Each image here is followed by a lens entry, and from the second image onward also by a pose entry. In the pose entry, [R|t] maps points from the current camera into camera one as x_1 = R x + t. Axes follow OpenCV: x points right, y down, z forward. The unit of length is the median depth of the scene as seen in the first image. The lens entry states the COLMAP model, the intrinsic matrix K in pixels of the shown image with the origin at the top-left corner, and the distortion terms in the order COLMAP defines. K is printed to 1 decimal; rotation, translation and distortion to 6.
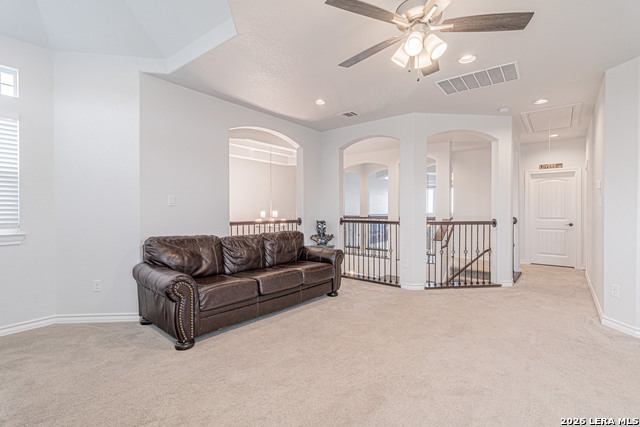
lens RADIAL K [[293.9, 0, 330.4], [0, 293.9, 212.0], [0, 0, 1]] dist [-0.002135, -0.001522]
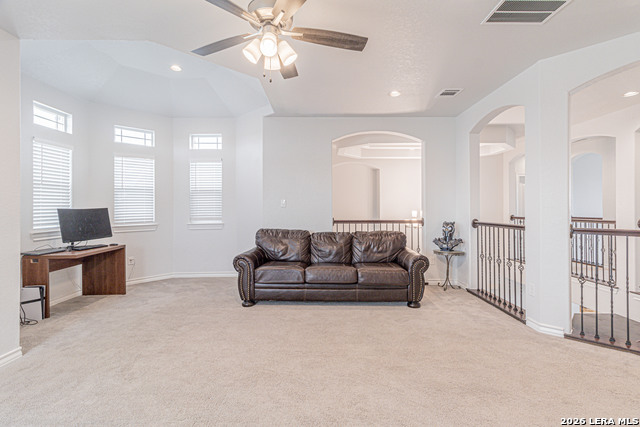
lens RADIAL K [[293.9, 0, 312.9], [0, 293.9, 210.3], [0, 0, 1]] dist [-0.002135, -0.001522]
pose [[0.625700, 0.002610, -0.780060, 0.526993], [-0.000614, 0.999996, 0.002854, -0.007947], [0.780064, -0.001307, 0.625698, 0.218770]]
